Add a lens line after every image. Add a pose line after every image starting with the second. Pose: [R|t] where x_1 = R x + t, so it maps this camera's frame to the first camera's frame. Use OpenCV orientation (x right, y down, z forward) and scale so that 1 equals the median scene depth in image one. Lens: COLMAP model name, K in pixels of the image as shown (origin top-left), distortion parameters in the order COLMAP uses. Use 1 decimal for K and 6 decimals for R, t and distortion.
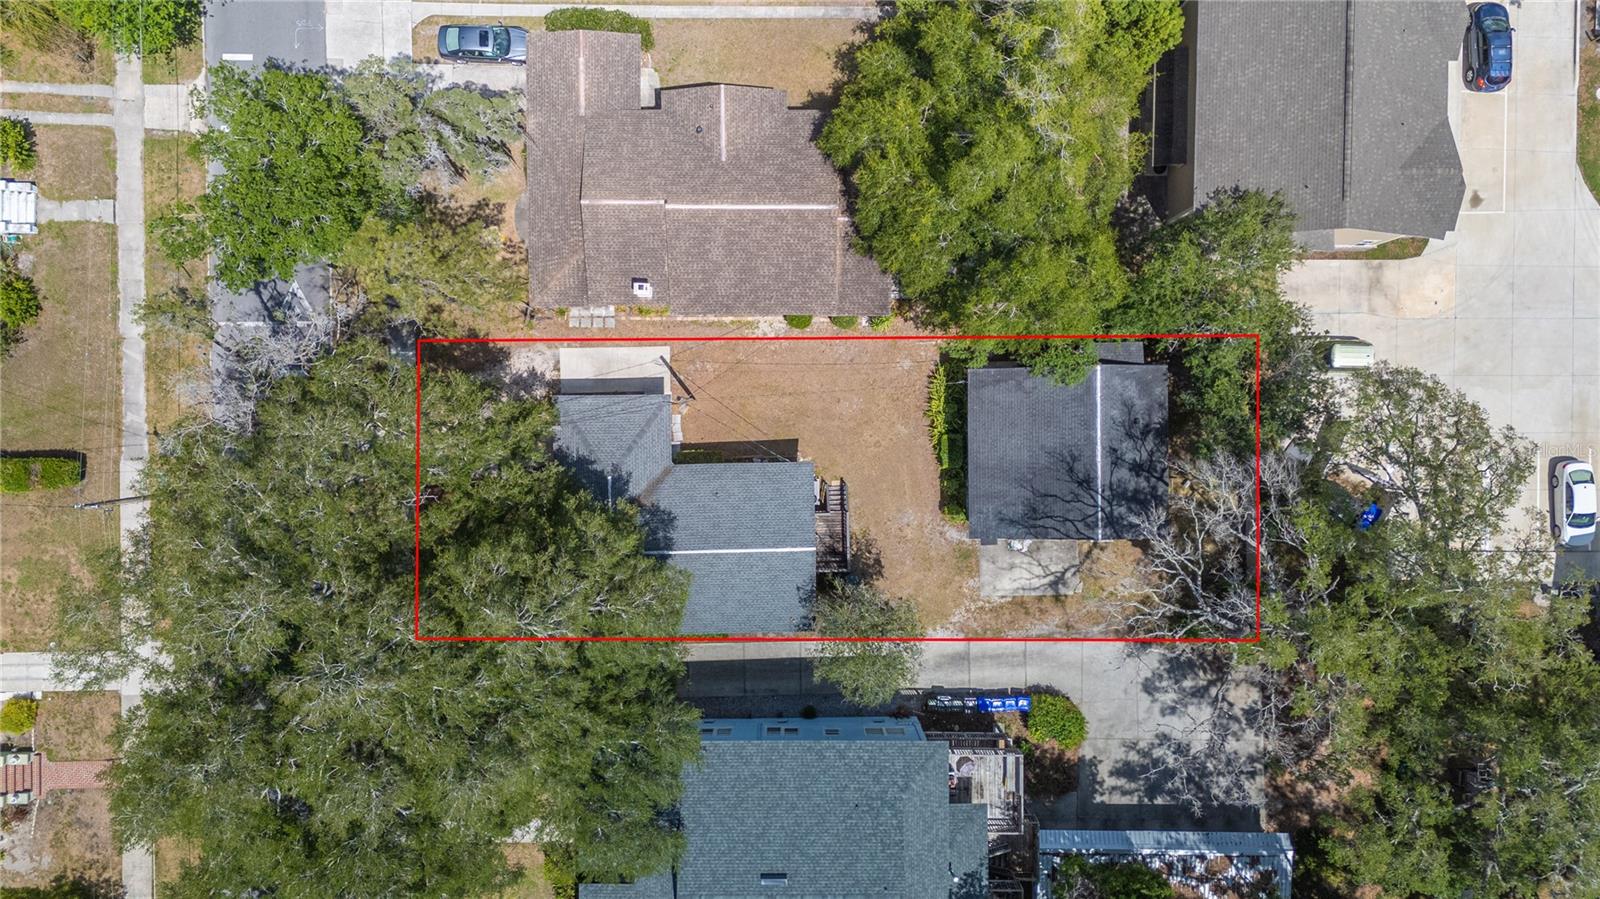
lens RADIAL K [[1145.0, 0, 800.0], [0, 1145.0, 449.5], [0, 0, 1]] dist [0.008484, 0.002483]
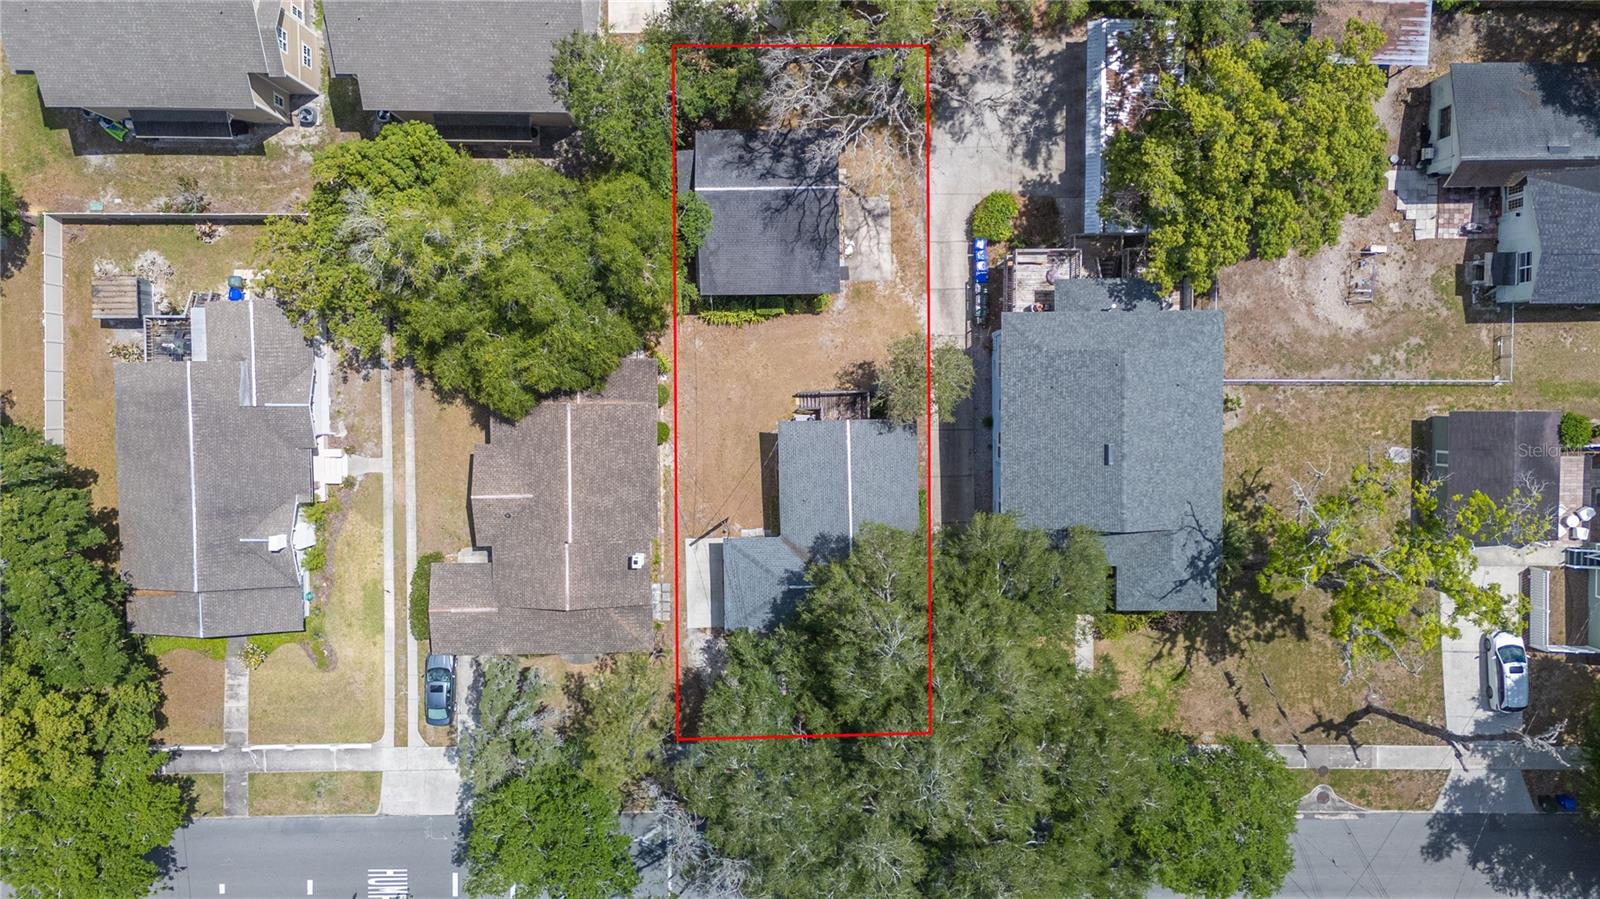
lens RADIAL K [[1087.9, 0, 801.9], [0, 1087.9, 453.6], [0, 0, 1]] dist [0.000963, -0.031469]
pose [[-0.003749, -0.999188, -0.040127, 0.024918], [0.999993, -0.003742, -0.000254, 0.038888], [0.000104, -0.040128, 0.999195, -0.168707]]
